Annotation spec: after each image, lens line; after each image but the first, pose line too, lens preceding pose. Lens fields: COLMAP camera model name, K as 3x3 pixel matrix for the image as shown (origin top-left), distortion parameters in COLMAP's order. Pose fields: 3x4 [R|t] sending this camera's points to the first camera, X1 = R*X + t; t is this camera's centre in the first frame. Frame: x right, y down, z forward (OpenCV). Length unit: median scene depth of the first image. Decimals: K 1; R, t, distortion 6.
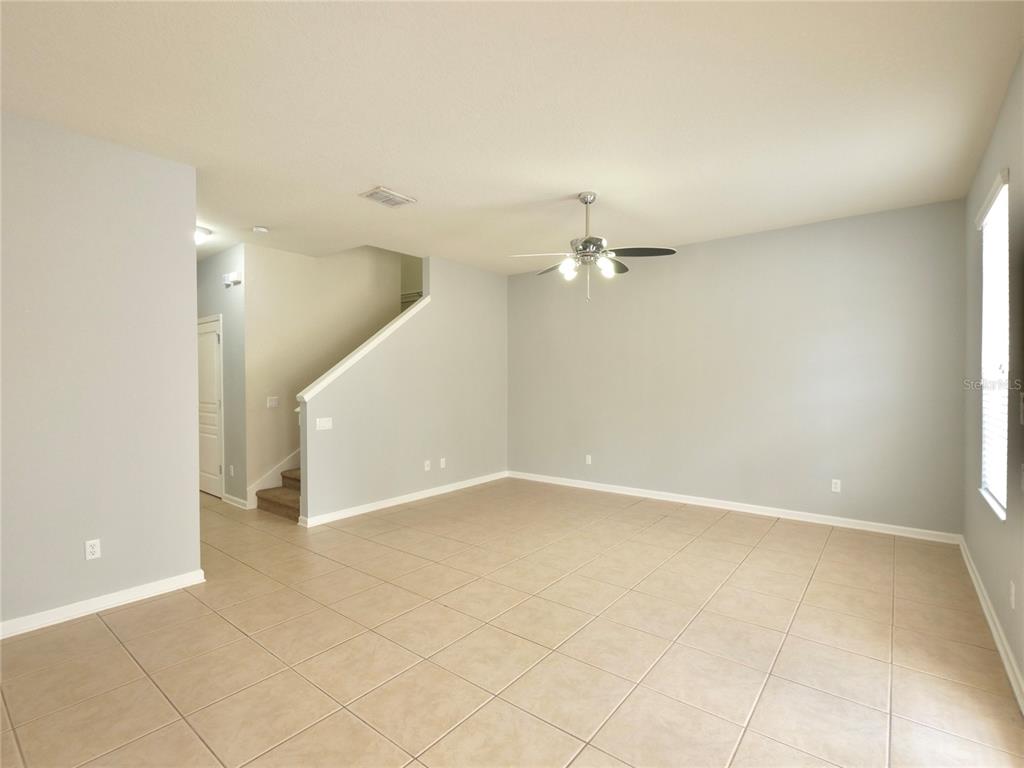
lens RADIAL K [[489.2, 0, 514.3], [0, 489.2, 386.5], [0, 0, 1]] dist [0.000211, -0.004243]
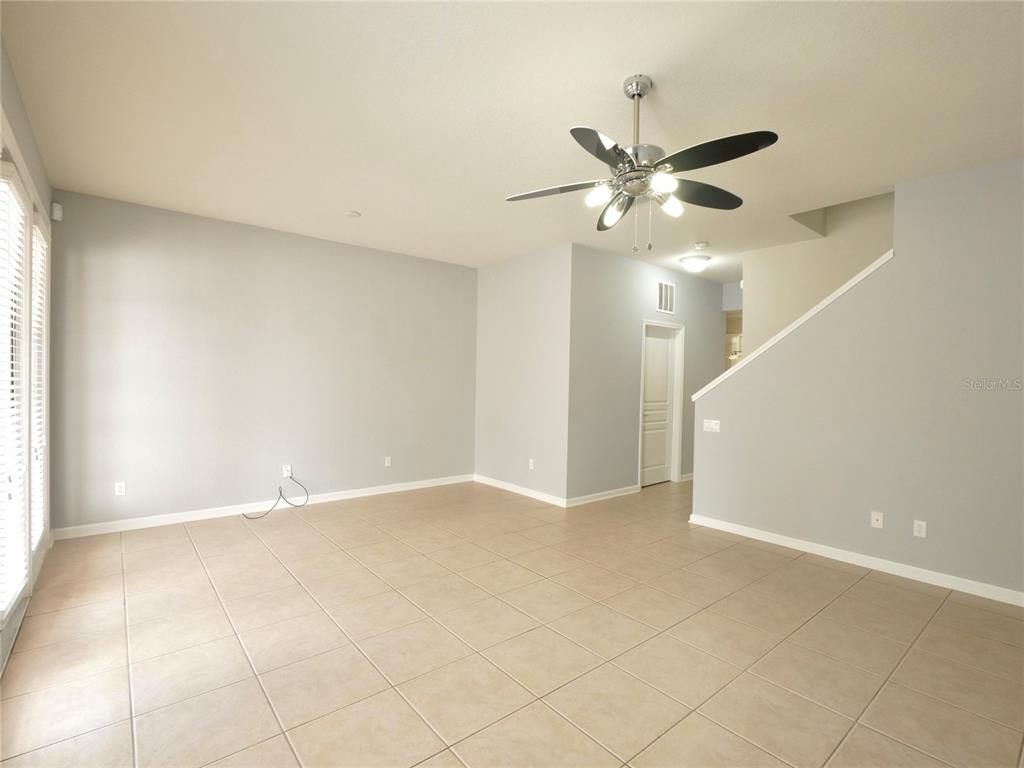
lens RADIAL K [[489.2, 0, 514.9], [0, 489.2, 377.8], [0, 0, 1]] dist [0.000211, -0.004243]
pose [[-0.208234, -0.000977, -0.978078, 0.699454], [-0.028395, 0.999584, 0.005047, -0.016219], [0.977667, 0.028824, -0.208175, 0.861228]]
